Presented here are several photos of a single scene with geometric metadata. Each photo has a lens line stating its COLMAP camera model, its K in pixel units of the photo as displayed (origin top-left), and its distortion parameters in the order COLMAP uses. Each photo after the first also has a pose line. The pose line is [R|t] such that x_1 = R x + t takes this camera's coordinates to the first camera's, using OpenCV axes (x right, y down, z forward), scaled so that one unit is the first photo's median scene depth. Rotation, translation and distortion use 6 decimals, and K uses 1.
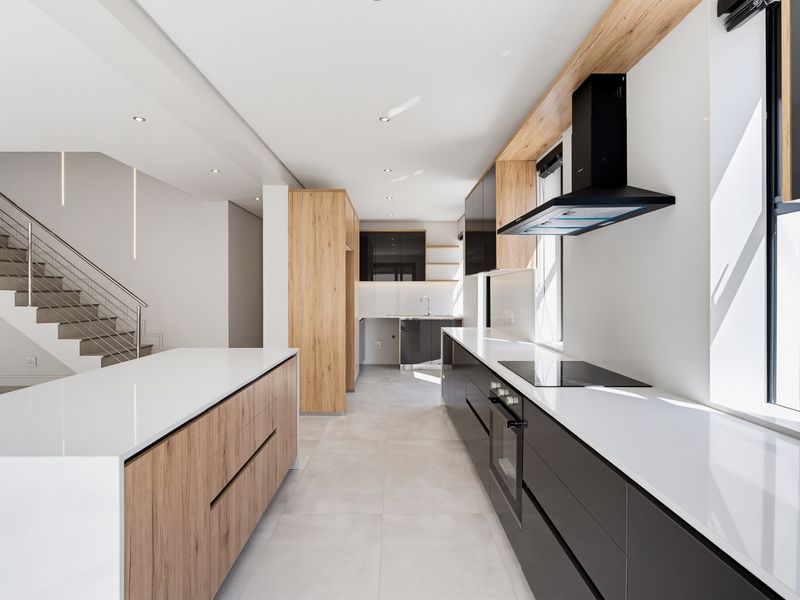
lens RADIAL K [[408.9, 0, 397.4], [0, 408.9, 296.4], [0, 0, 1]] dist [-0.003461, -0.000202]
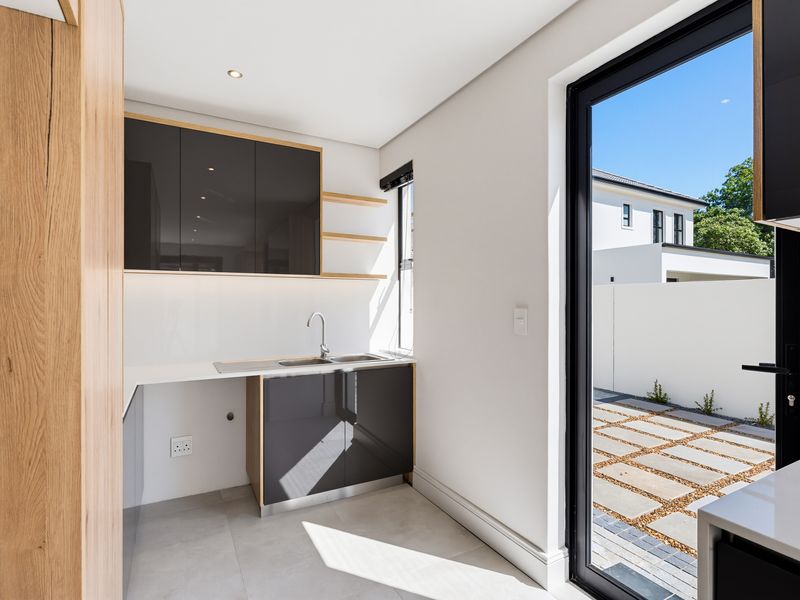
lens RADIAL K [[408.9, 0, 397.4], [0, 408.9, 296.4], [0, 0, 1]] dist [-0.003461, -0.000202]
pose [[0.887087, -0.004007, 0.461585, -0.049764], [0.007018, 0.999964, -0.004808, -0.014377], [-0.461549, 0.007504, 0.887083, 0.597900]]
